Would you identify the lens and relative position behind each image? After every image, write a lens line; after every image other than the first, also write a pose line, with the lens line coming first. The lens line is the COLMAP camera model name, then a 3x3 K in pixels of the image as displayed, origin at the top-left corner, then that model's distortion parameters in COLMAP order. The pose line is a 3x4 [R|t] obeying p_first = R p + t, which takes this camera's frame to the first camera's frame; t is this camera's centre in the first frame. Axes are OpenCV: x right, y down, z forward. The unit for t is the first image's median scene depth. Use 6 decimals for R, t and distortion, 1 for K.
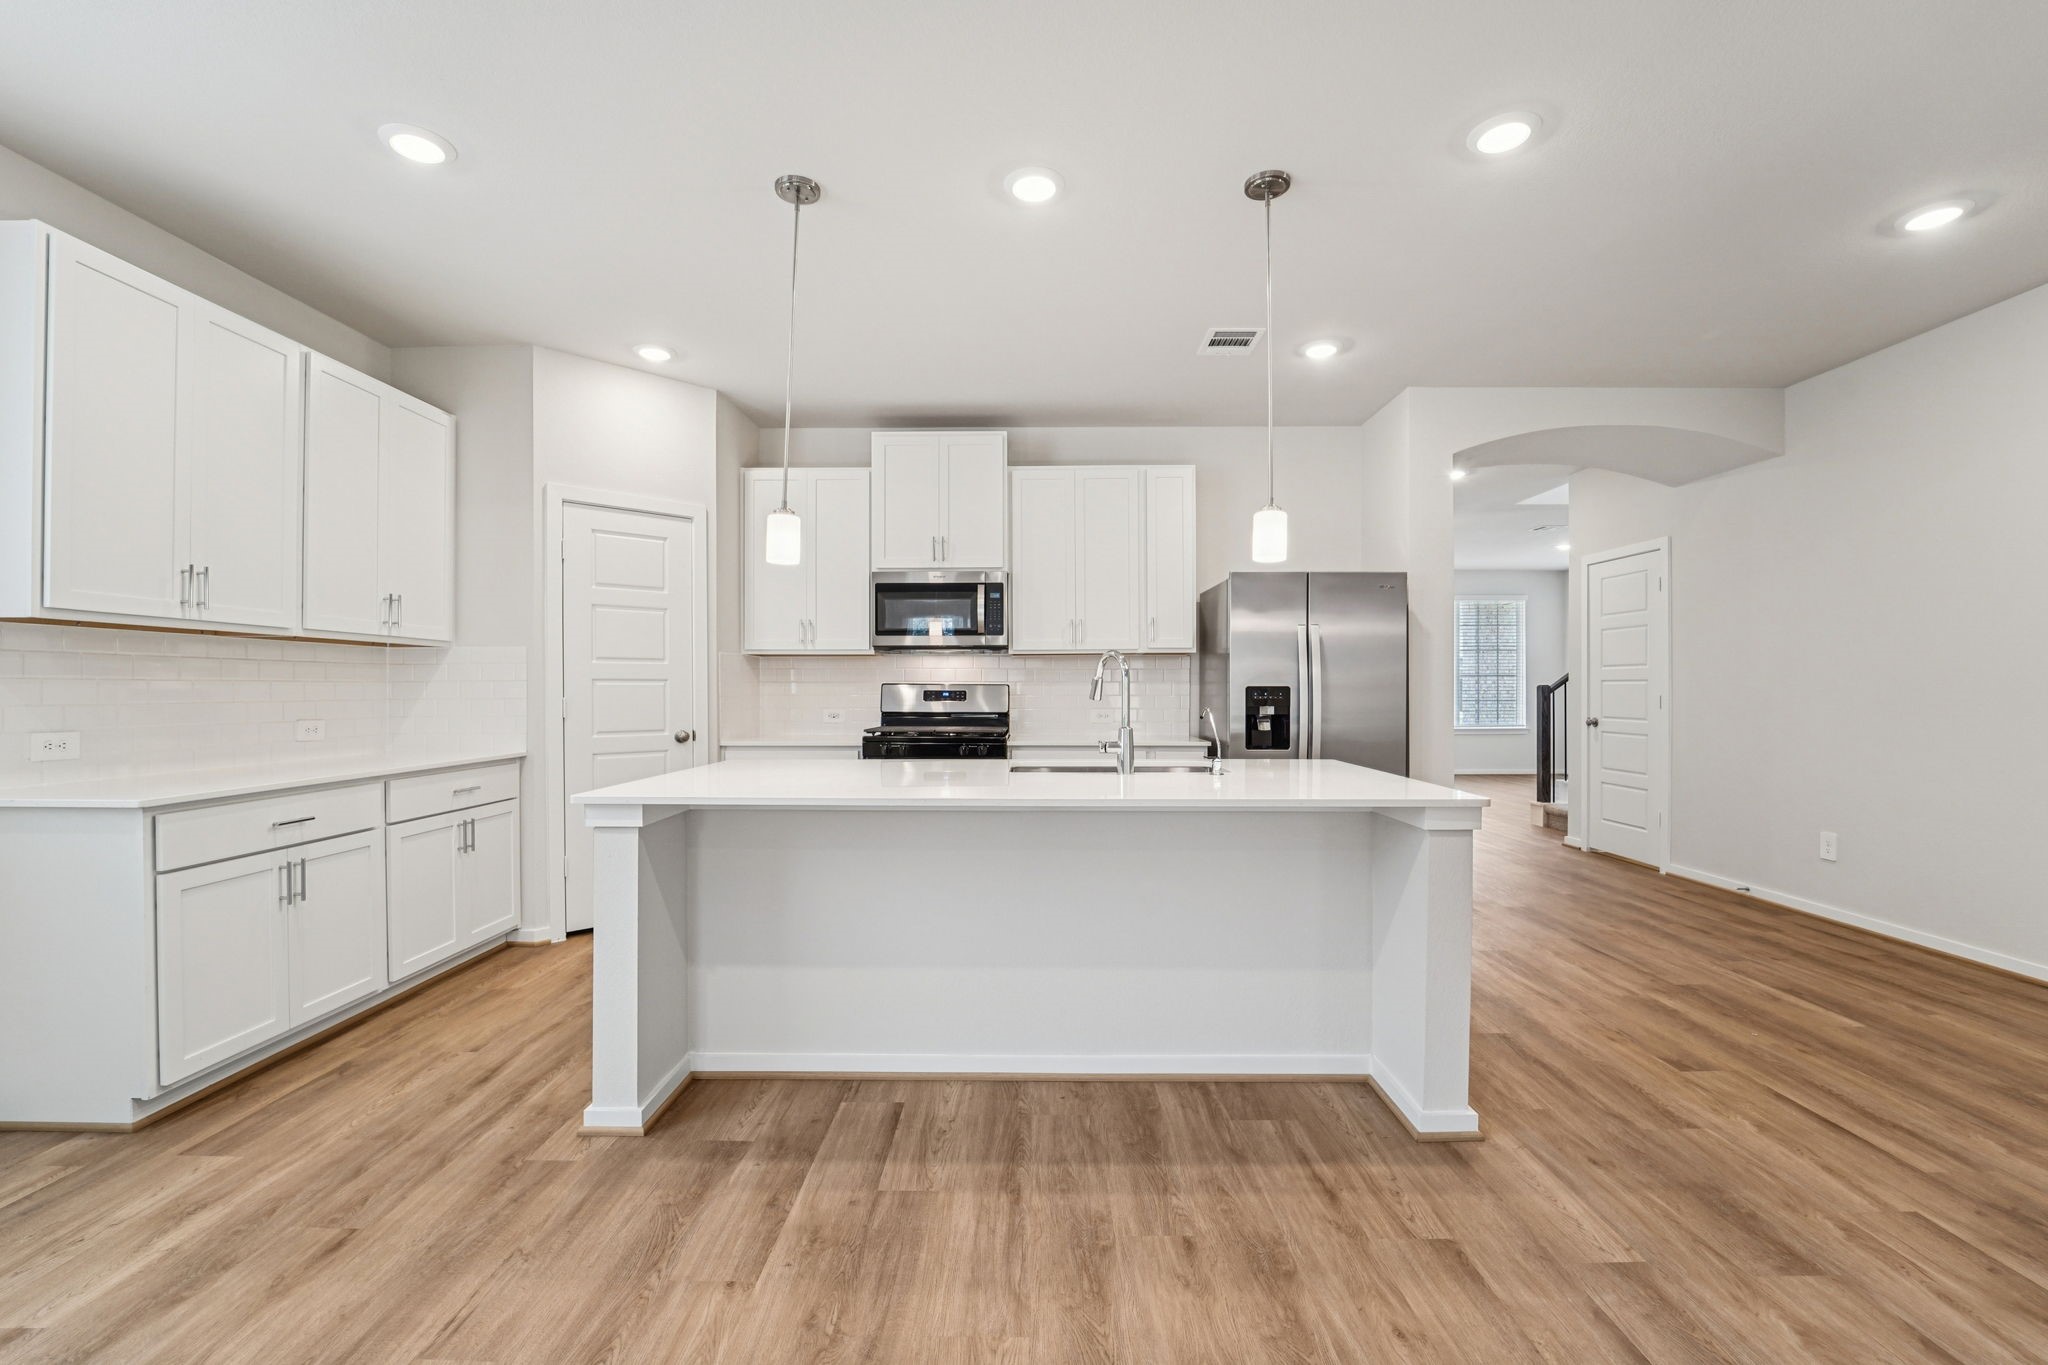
lens RADIAL K [[853.8, 0, 1014.1], [0, 853.8, 684.5], [0, 0, 1]] dist [-0.023875, 0.000521]
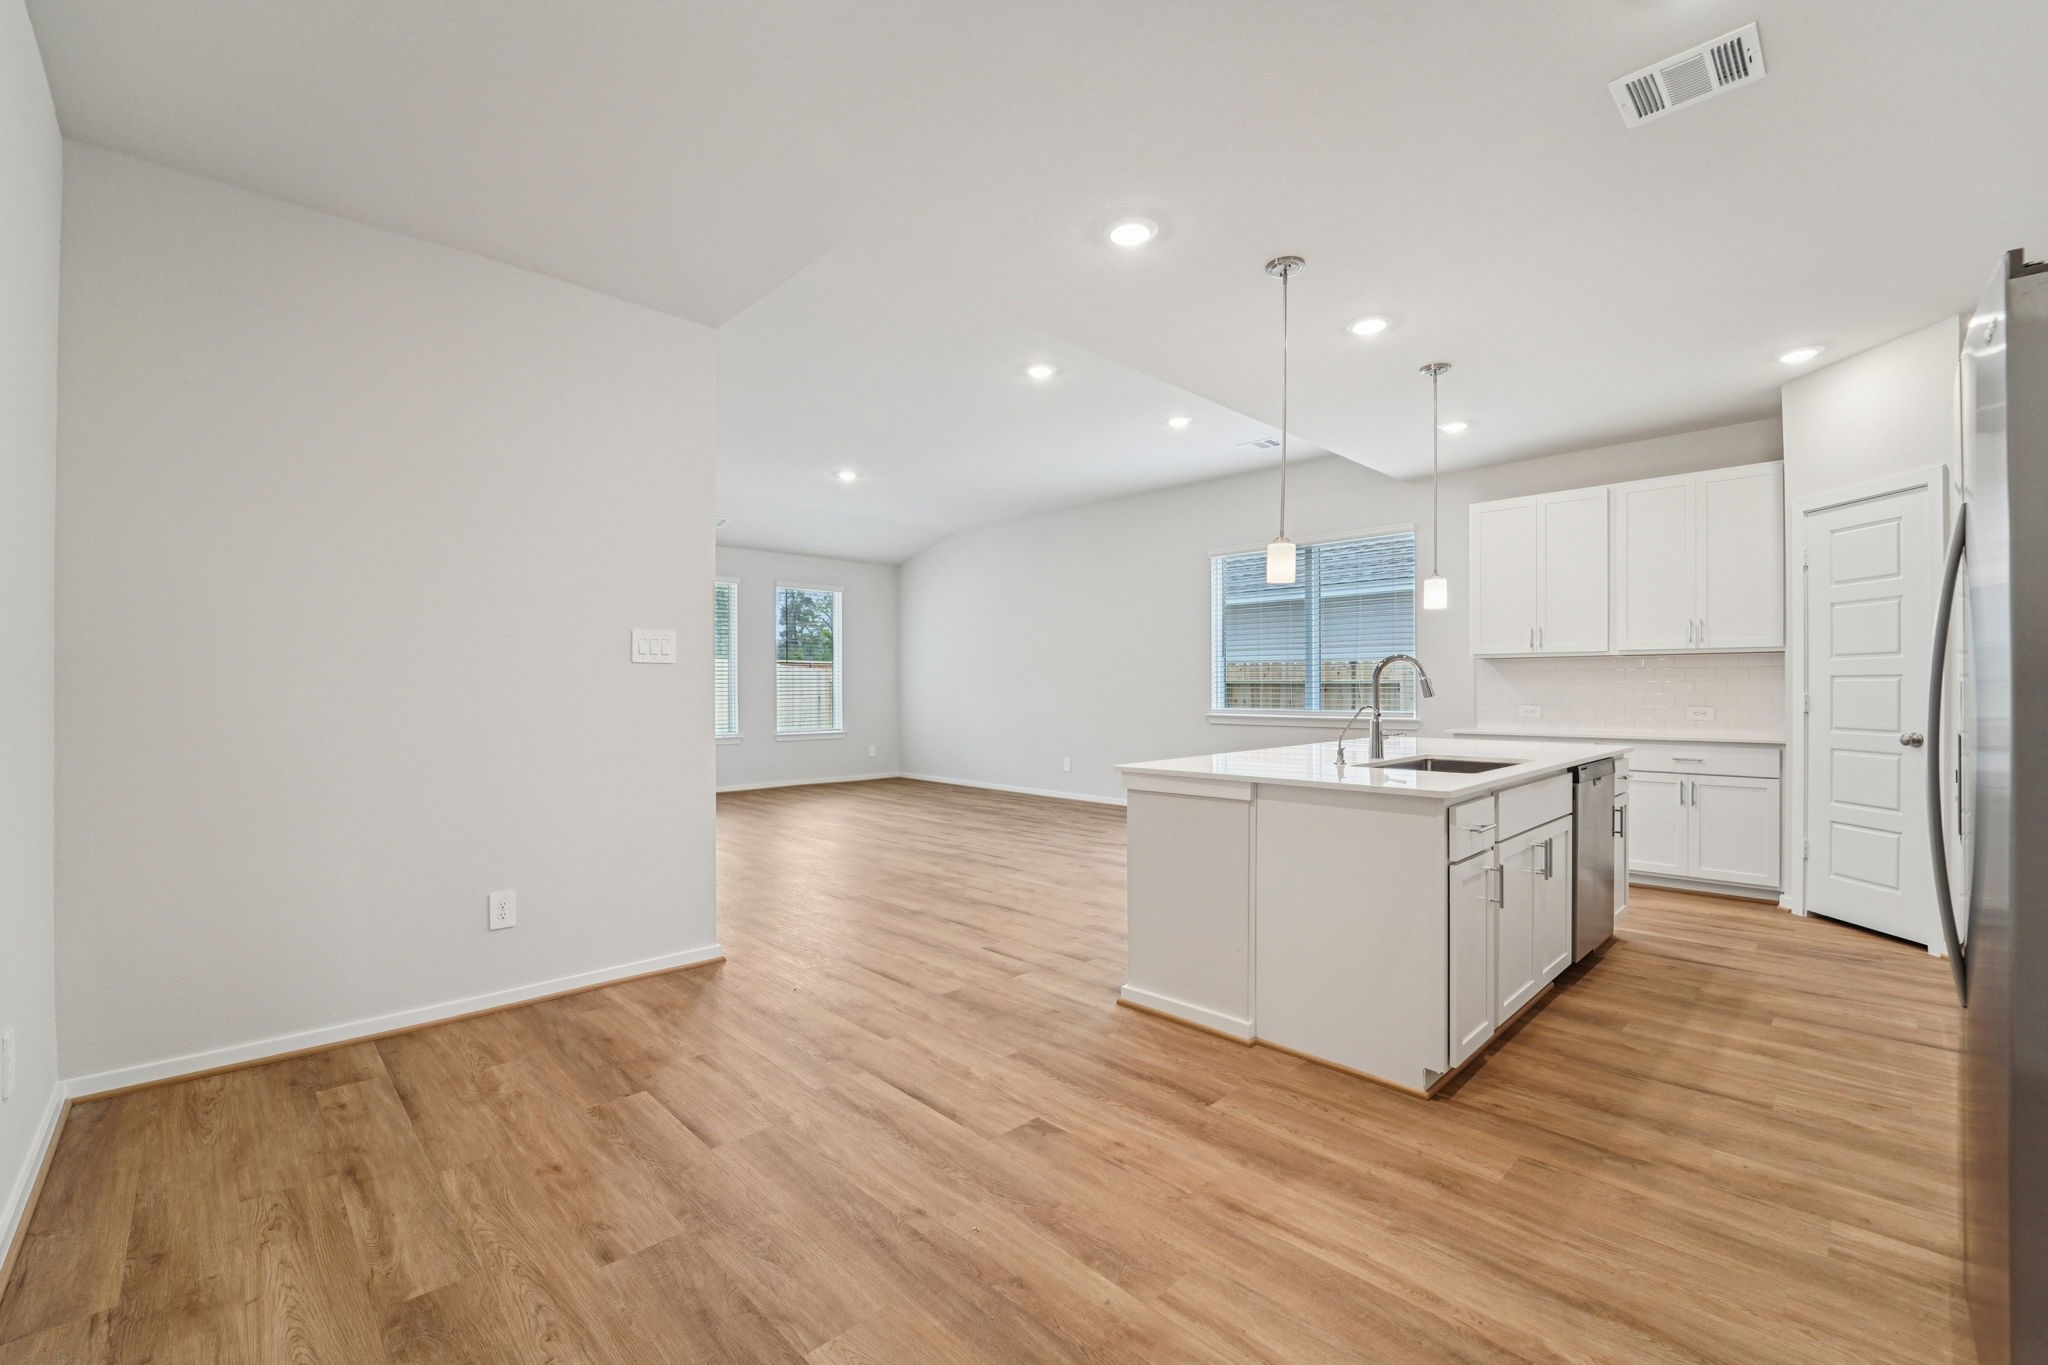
lens RADIAL K [[853.8, 0, 1014.1], [0, 853.8, 684.5], [0, 0, 1]] dist [-0.023875, 0.000521]
pose [[-0.708336, -0.001462, -0.705874, 1.659364], [0.007417, 0.999927, -0.009514, 0.012712], [0.705837, -0.011975, -0.708273, 1.858783]]
